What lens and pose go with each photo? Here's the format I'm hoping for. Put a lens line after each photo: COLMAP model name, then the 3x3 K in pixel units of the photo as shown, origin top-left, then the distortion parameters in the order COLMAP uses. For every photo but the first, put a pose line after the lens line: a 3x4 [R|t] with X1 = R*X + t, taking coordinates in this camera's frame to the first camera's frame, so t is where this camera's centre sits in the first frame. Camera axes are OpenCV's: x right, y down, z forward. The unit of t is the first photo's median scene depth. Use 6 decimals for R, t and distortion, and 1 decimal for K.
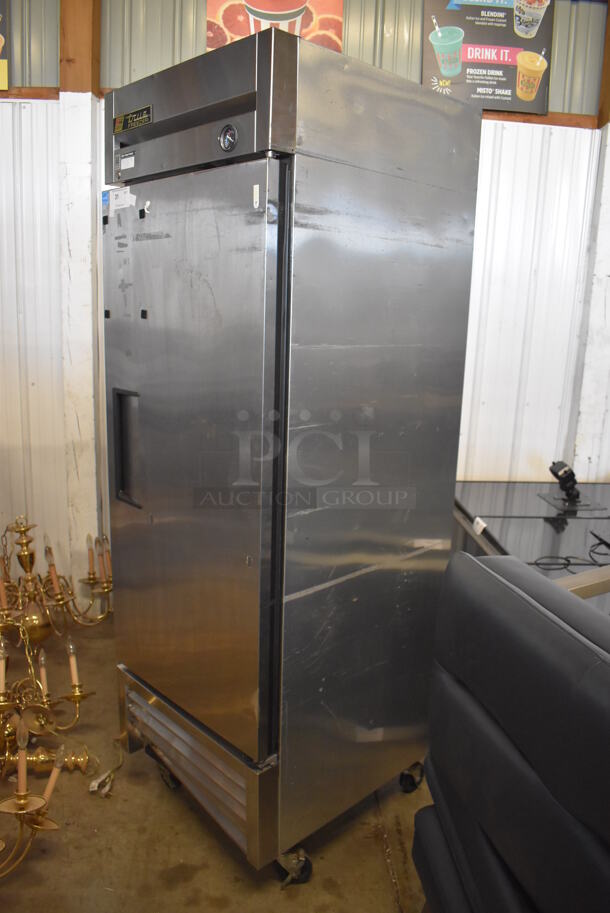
lens RADIAL K [[724.3, 0, 305.0], [0, 724.3, 456.5], [0, 0, 1]] dist [-0.079053, -0.000702]
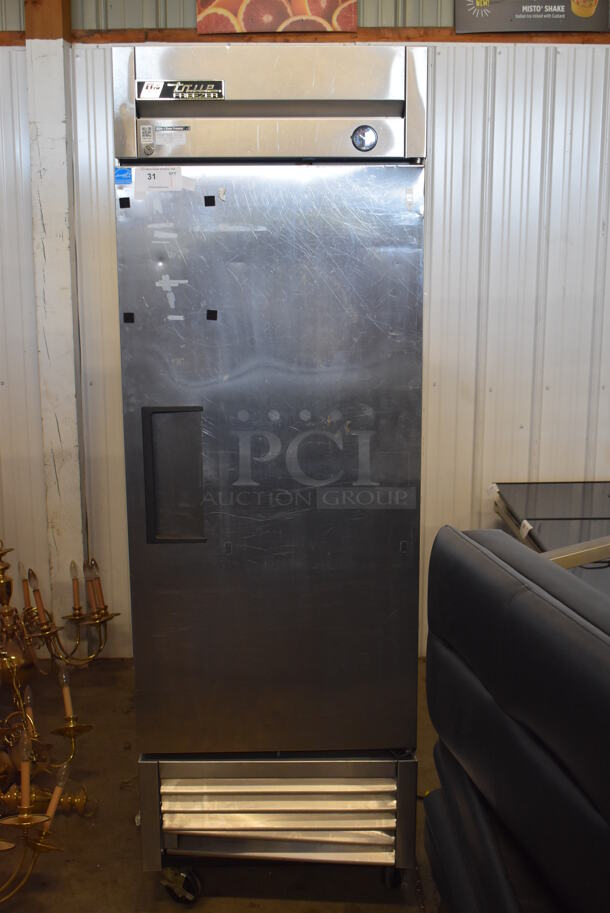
lens RADIAL K [[1094.2, 0, 305.0], [0, 1094.2, 456.5], [0, 0, 1]] dist [-0.018113, -0.063234]
pose [[0.998110, -0.030704, -0.053228, 0.042720], [0.029473, 0.999283, -0.023748, 0.028033], [0.053919, 0.022134, 0.998300, -0.280332]]
